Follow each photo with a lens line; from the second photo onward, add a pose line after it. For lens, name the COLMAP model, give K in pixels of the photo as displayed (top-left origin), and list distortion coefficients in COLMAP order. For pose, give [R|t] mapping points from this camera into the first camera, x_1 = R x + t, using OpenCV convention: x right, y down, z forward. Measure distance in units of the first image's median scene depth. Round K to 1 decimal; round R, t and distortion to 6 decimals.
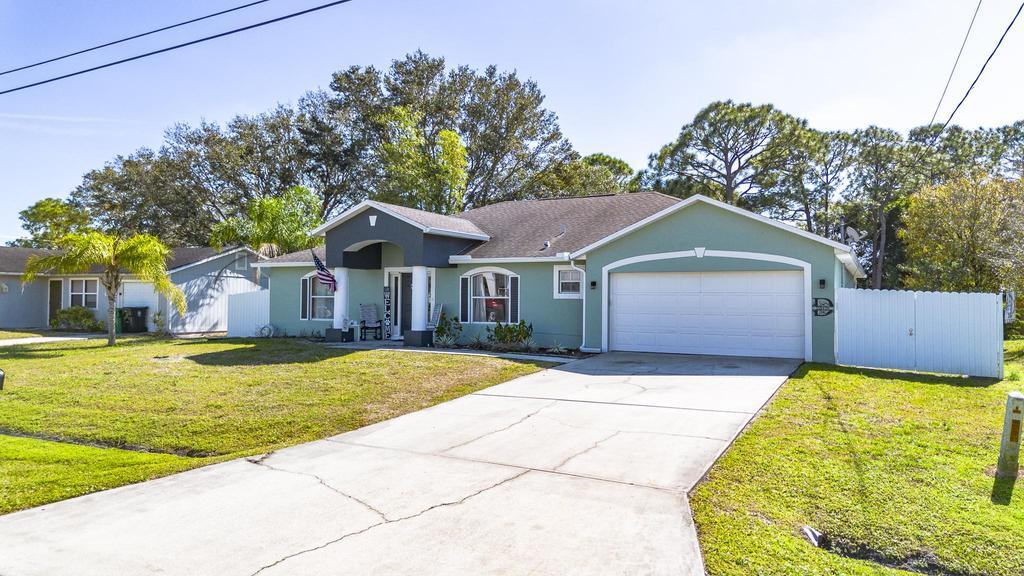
lens RADIAL K [[731.0, 0, 513.7], [0, 731.0, 281.0], [0, 0, 1]] dist [0.037942, -0.030400]
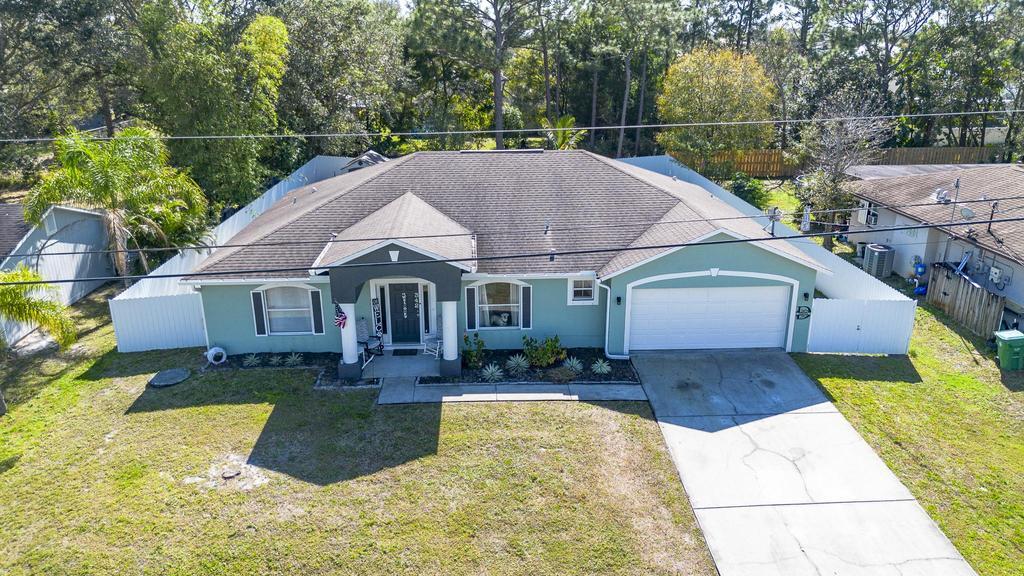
lens RADIAL K [[731.0, 0, 514.3], [0, 731.0, 275.0], [0, 0, 1]] dist [0.037942, -0.030400]
pose [[0.868673, -0.165402, 0.466958, -0.510729], [-0.003444, 0.940575, 0.339570, -0.384803], [-0.495374, -0.296583, 0.816482, 0.173580]]
